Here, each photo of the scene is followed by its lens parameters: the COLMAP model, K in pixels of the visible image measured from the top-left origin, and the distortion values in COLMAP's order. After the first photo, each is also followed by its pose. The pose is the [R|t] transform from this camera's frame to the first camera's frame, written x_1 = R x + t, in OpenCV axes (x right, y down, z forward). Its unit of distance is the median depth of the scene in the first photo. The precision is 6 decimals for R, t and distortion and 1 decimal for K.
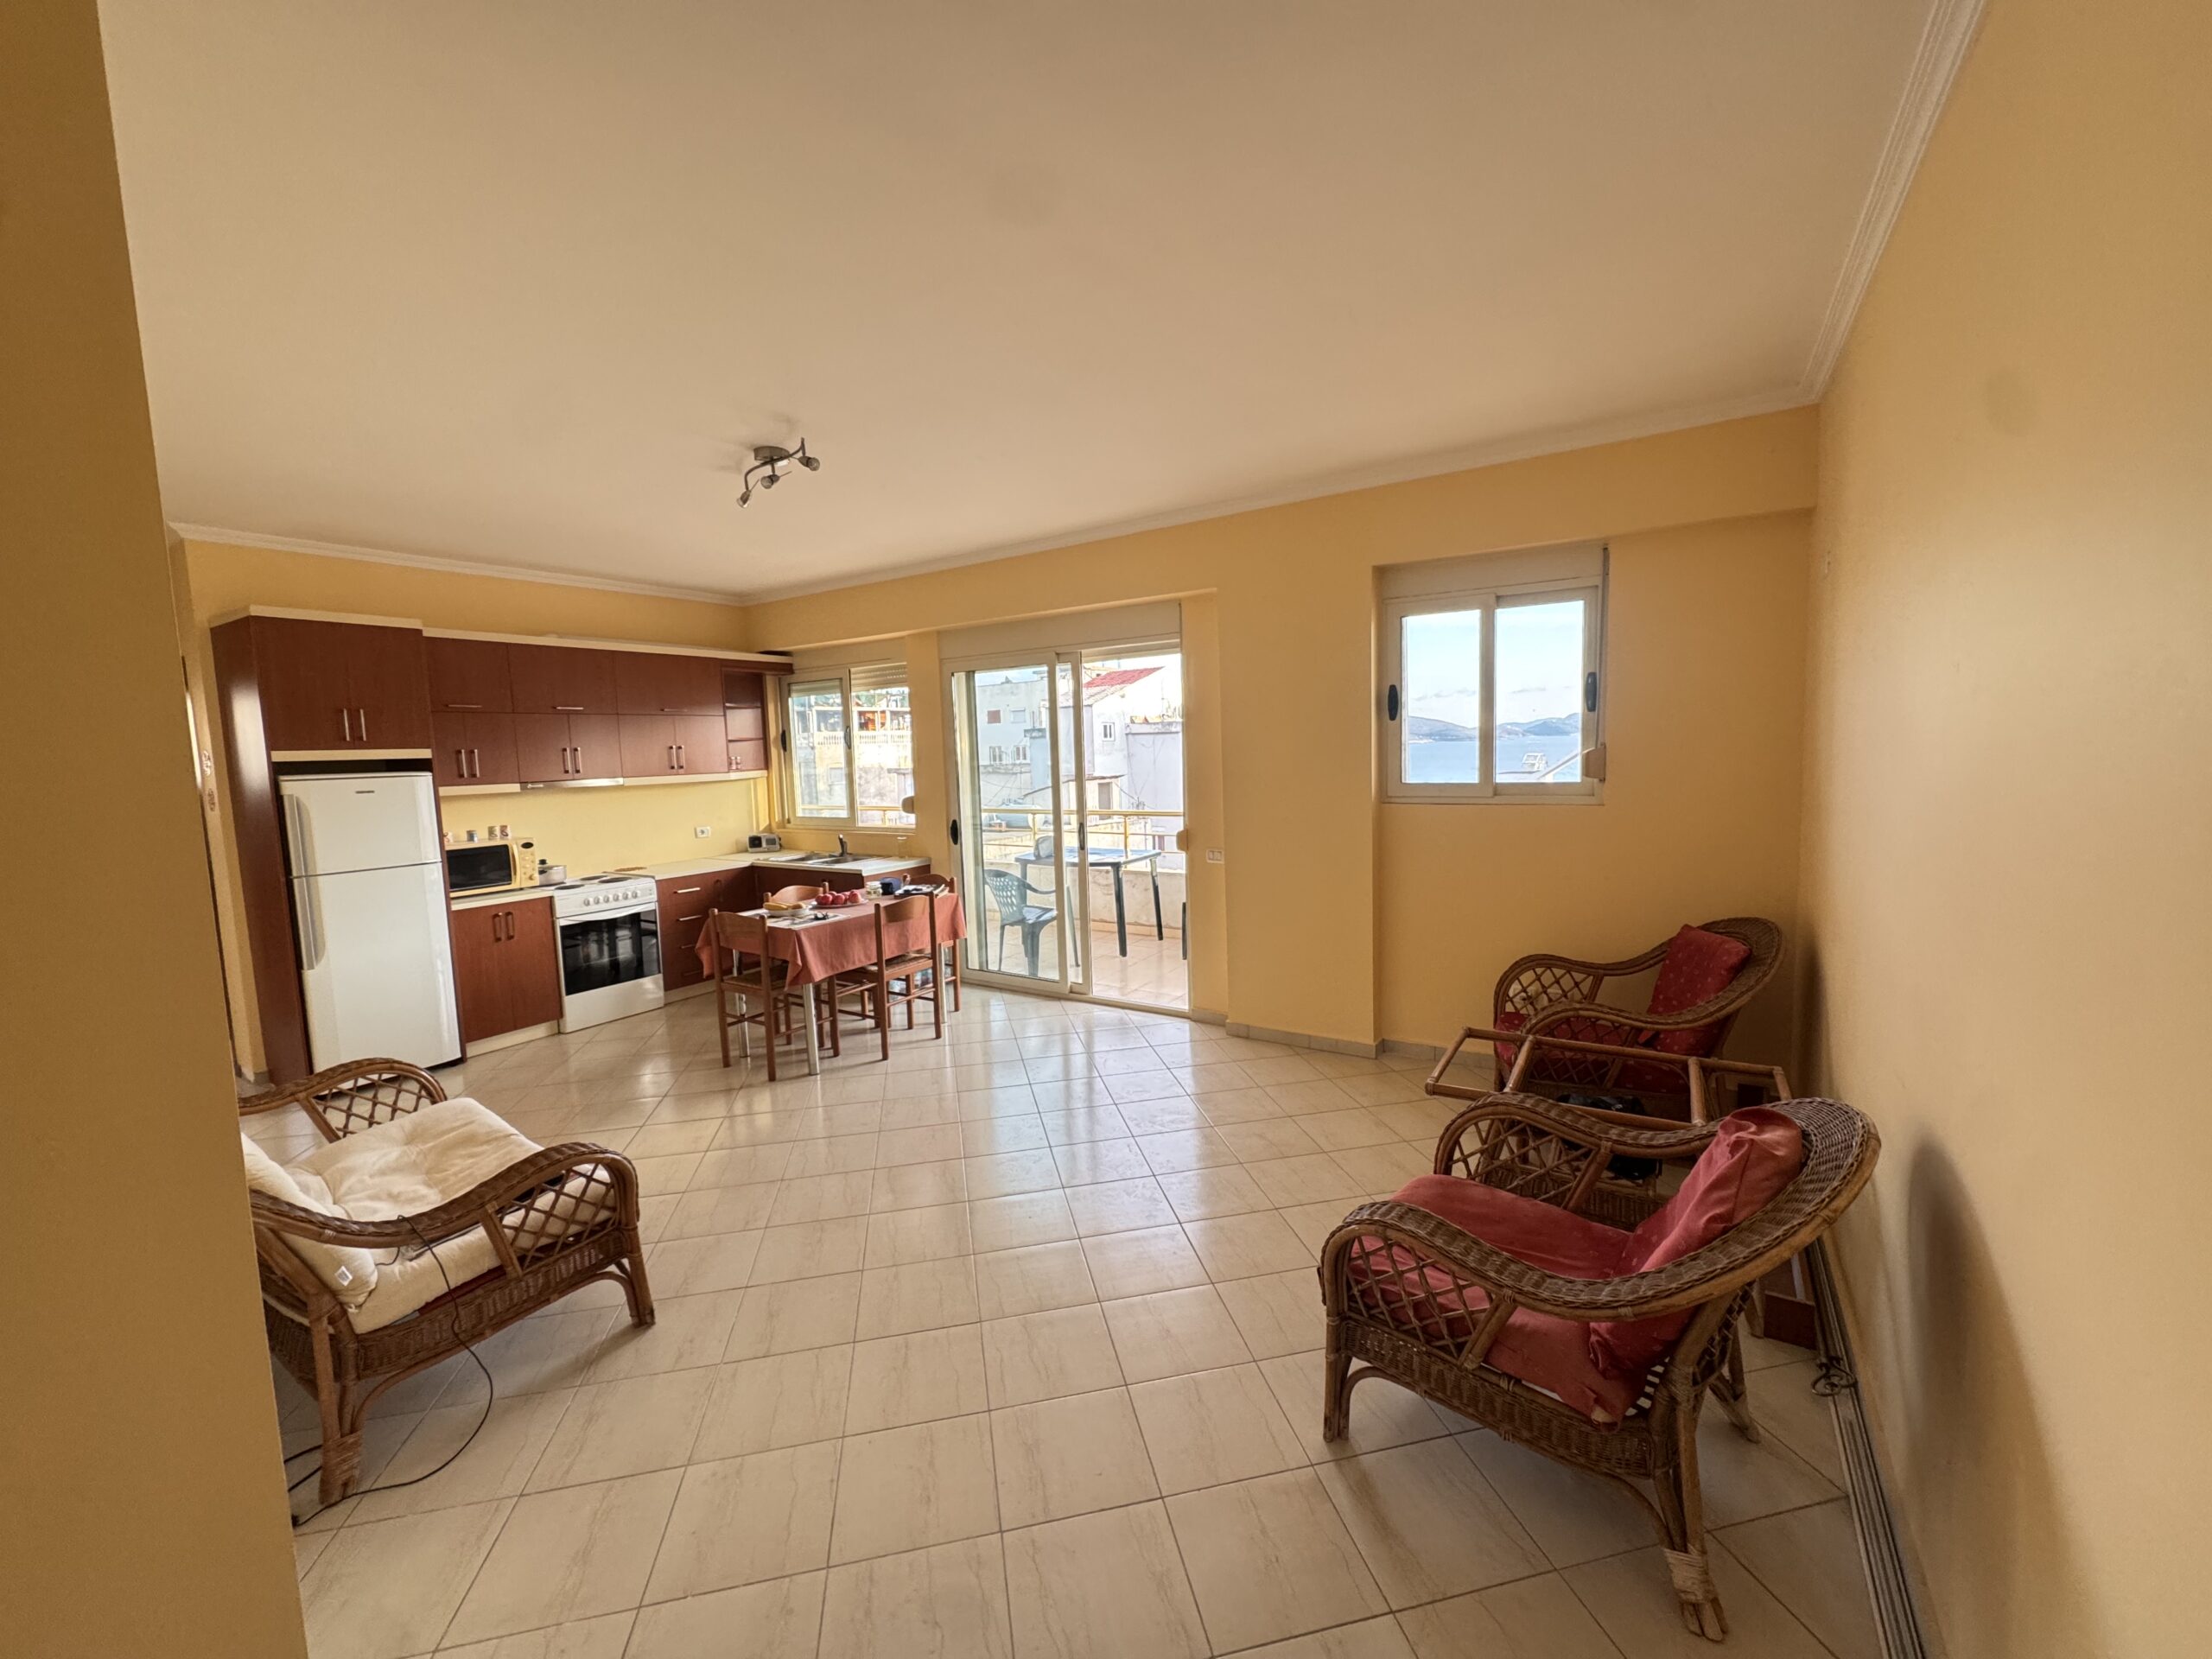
lens RADIAL K [[886.4, 0, 1108.4], [0, 886.4, 829.1], [0, 0, 1]] dist [0.001629, 0.000006]
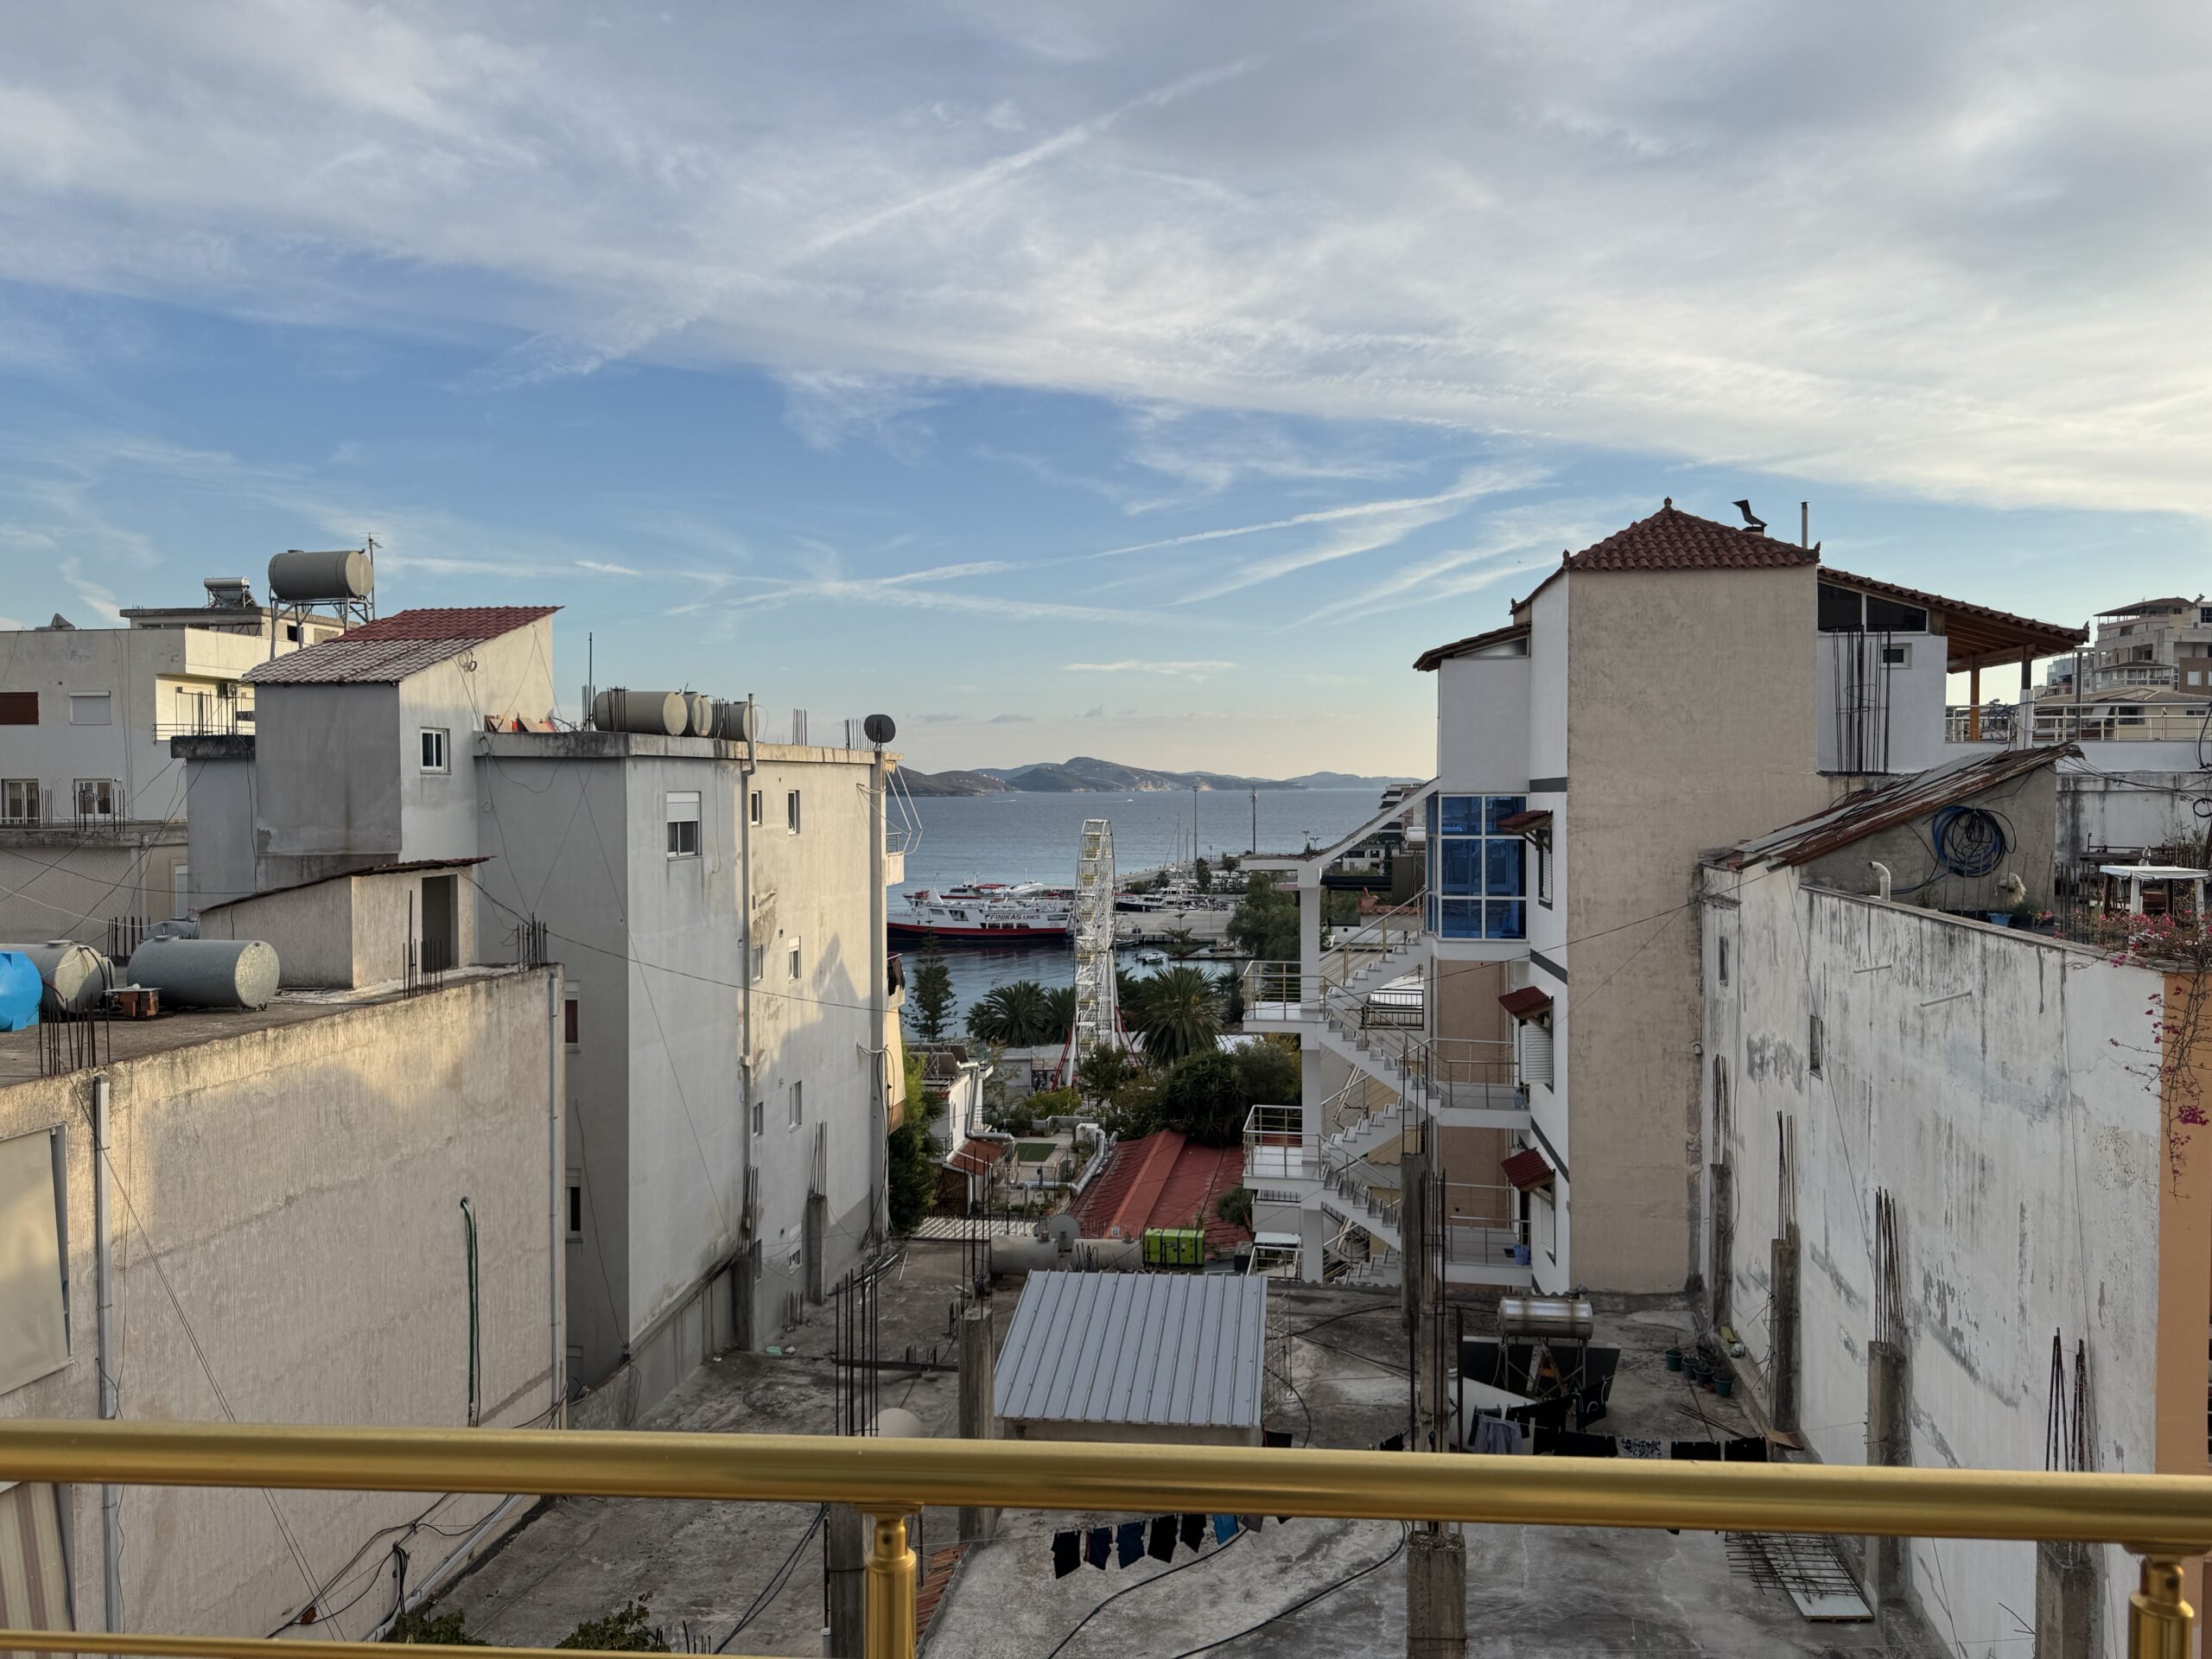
lens RADIAL K [[1548.2, 0, 1105.2], [0, 1548.2, 834.1], [0, 0, 1]] dist [0.006610, 0.000836]
pose [[0.874527, 0.018840, 0.484611, -0.073135], [0.014697, 0.997757, -0.065310, -0.020874], [-0.484754, 0.064238, 0.872288, 0.232044]]
